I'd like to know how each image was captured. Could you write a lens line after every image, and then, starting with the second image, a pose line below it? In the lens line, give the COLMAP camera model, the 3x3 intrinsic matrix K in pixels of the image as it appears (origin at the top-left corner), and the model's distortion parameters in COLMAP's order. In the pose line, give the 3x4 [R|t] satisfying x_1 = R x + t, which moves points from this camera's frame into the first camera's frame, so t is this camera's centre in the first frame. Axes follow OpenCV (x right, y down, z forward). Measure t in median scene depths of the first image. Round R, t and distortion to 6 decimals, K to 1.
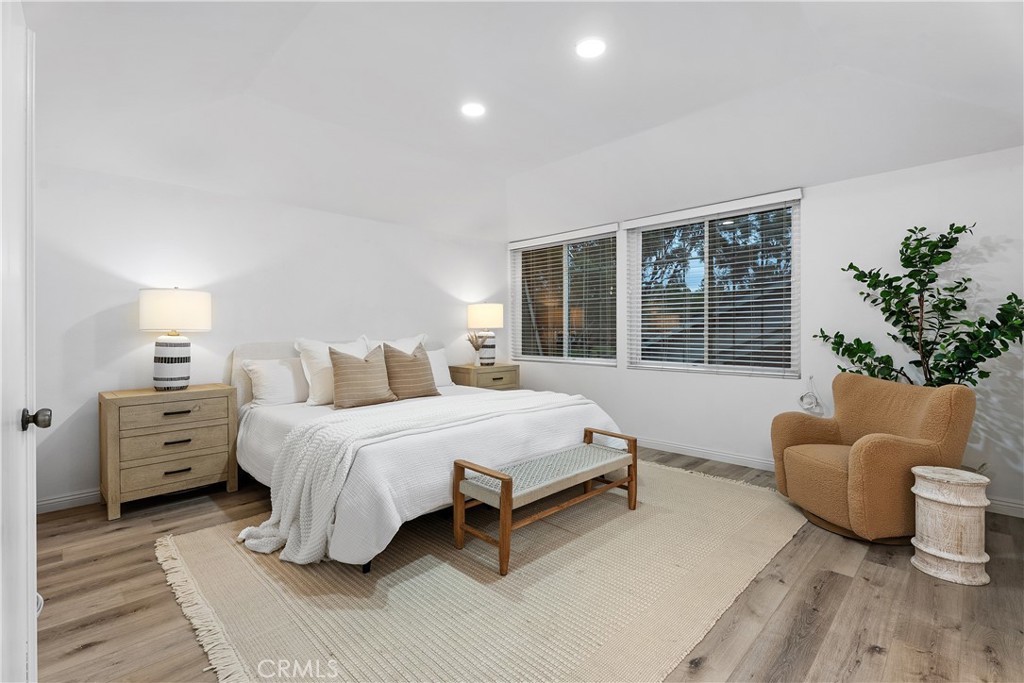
lens RADIAL K [[461.1, 0, 521.6], [0, 461.1, 337.0], [0, 0, 1]] dist [-0.000732, -0.000432]
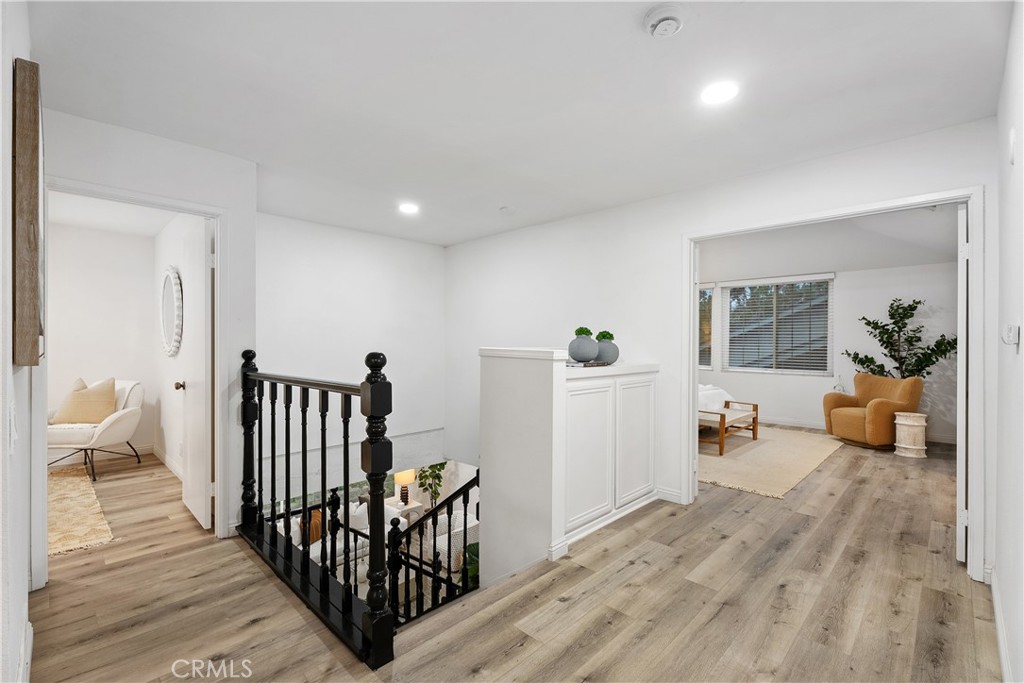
lens RADIAL K [[461.1, 0, 507.2], [0, 461.1, 345.6], [0, 0, 1]] dist [-0.000732, -0.000432]
pose [[0.999947, 0.007967, 0.006484, -0.842449], [-0.007930, 0.999953, -0.005645, -0.014815], [-0.006529, 0.005593, 0.999963, -0.984316]]
